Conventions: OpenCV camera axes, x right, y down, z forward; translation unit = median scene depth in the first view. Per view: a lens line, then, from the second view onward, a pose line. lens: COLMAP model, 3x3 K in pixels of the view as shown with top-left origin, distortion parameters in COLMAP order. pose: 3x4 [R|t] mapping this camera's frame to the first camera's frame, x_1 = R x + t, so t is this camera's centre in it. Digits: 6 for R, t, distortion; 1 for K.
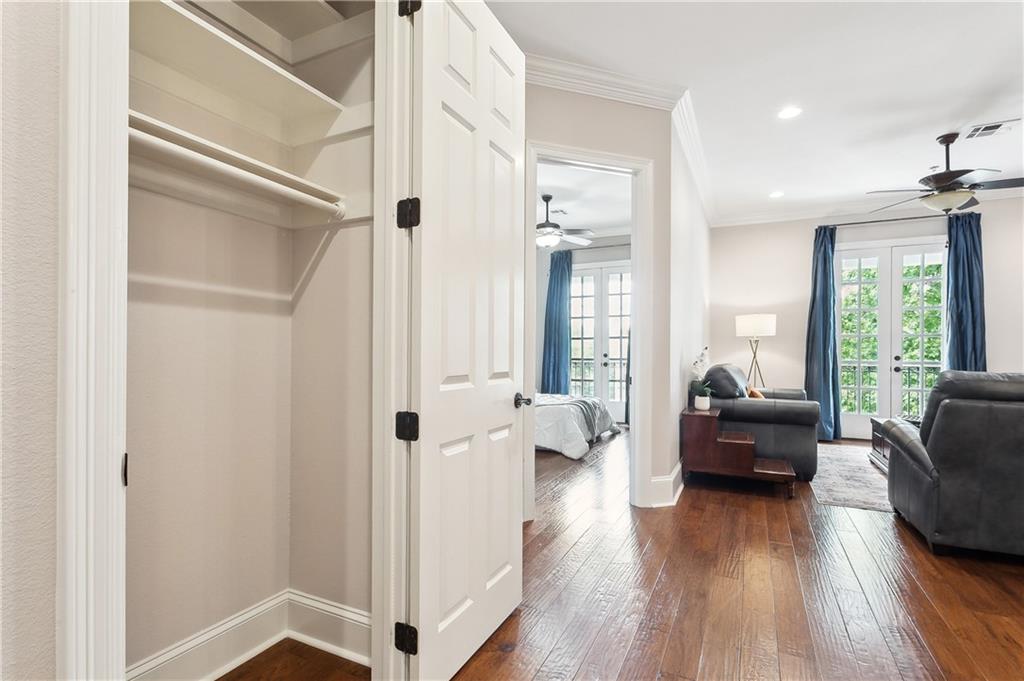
lens RADIAL K [[491.9, 0, 507.2], [0, 491.9, 349.3], [0, 0, 1]] dist [0.000191, 0.000757]
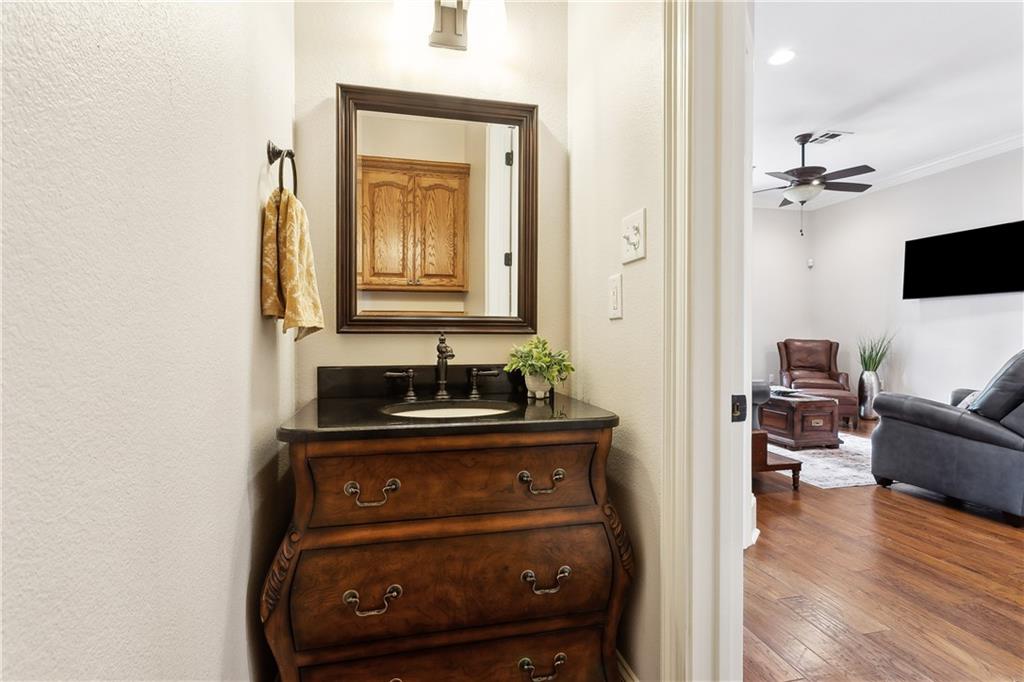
lens RADIAL K [[480.0, 0, 505.8], [0, 480.0, 346.7], [0, 0, 1]] dist [0.001722, 0.000164]
pose [[0.780005, -0.021086, 0.625418, -0.324351], [0.004286, 0.999589, 0.028355, 0.013901], [-0.625759, -0.019437, 0.779774, 0.545612]]
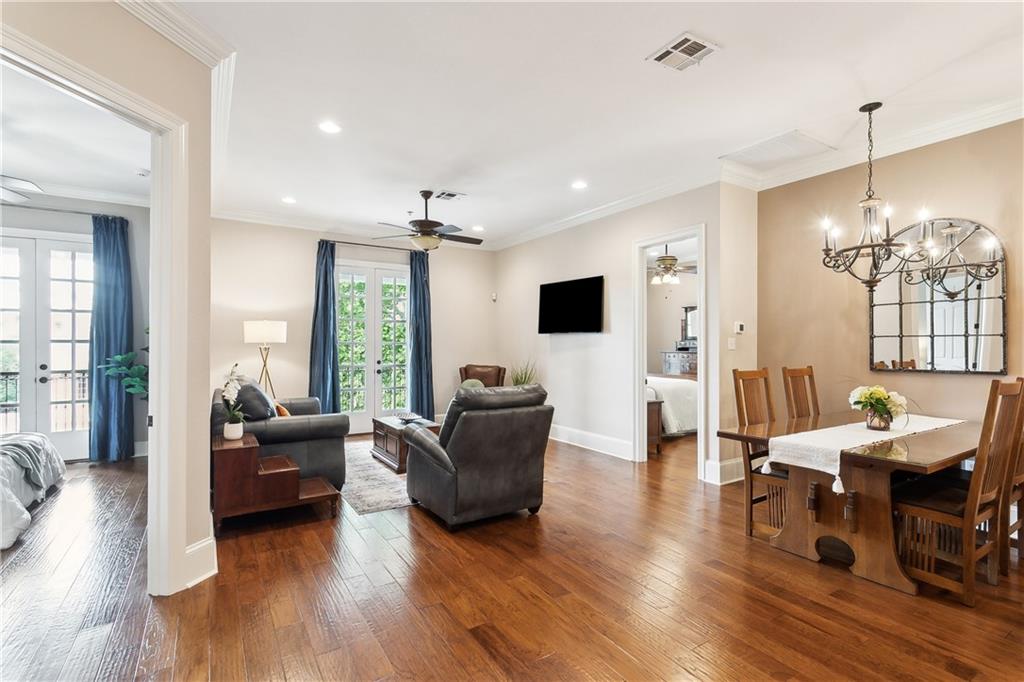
lens RADIAL K [[480.0, 0, 505.8], [0, 480.0, 346.7], [0, 0, 1]] dist [0.001722, 0.000164]
pose [[0.525247, -0.006028, 0.850928, -0.056520], [-0.005372, 0.999931, 0.010399, -0.045316], [-0.850933, -0.010033, 0.525179, 0.163573]]
